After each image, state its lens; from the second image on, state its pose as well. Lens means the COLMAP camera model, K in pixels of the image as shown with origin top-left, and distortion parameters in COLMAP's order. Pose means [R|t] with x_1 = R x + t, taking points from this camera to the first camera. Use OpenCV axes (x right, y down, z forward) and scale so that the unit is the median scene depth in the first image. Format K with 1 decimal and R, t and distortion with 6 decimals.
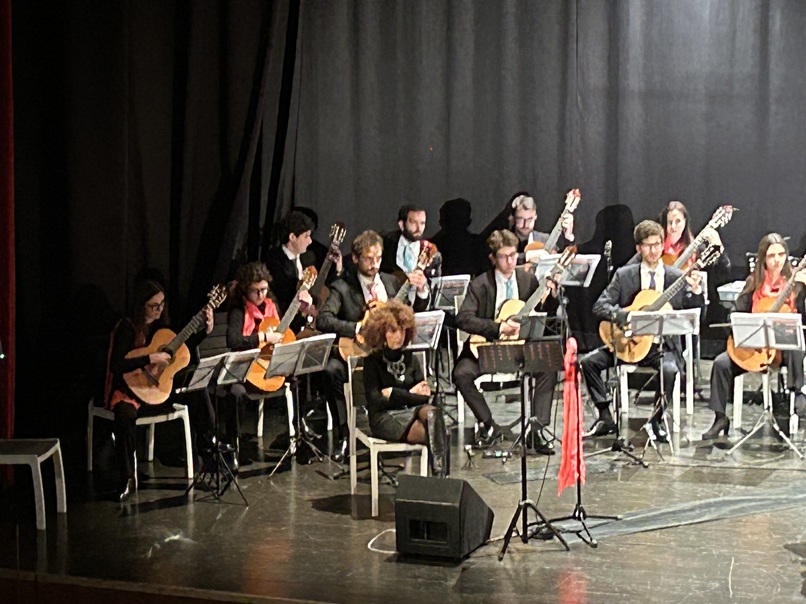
lens RADIAL K [[3105.0, 0, 404.3], [0, 3105.0, 295.3], [0, 0, 1]] dist [0.229749, 0.000000]
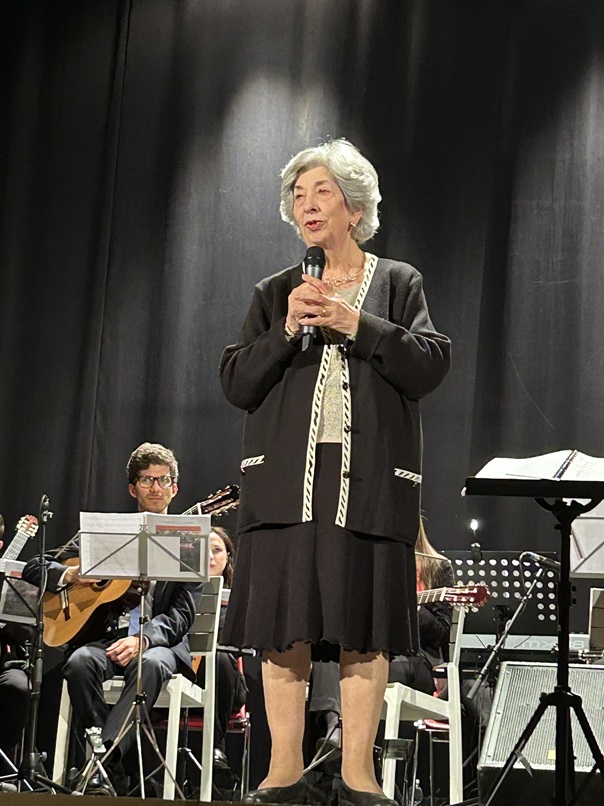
lens RADIAL K [[2190.4, 0, 317.6], [0, 2190.4, 391.6], [0, 0, 1]] dist [0.205426, 0.000000]
pose [[0.995491, 0.079645, 0.051514, 0.086982], [-0.054484, 0.924700, -0.376778, 0.117646], [-0.077643, 0.372273, 0.924870, 0.620991]]
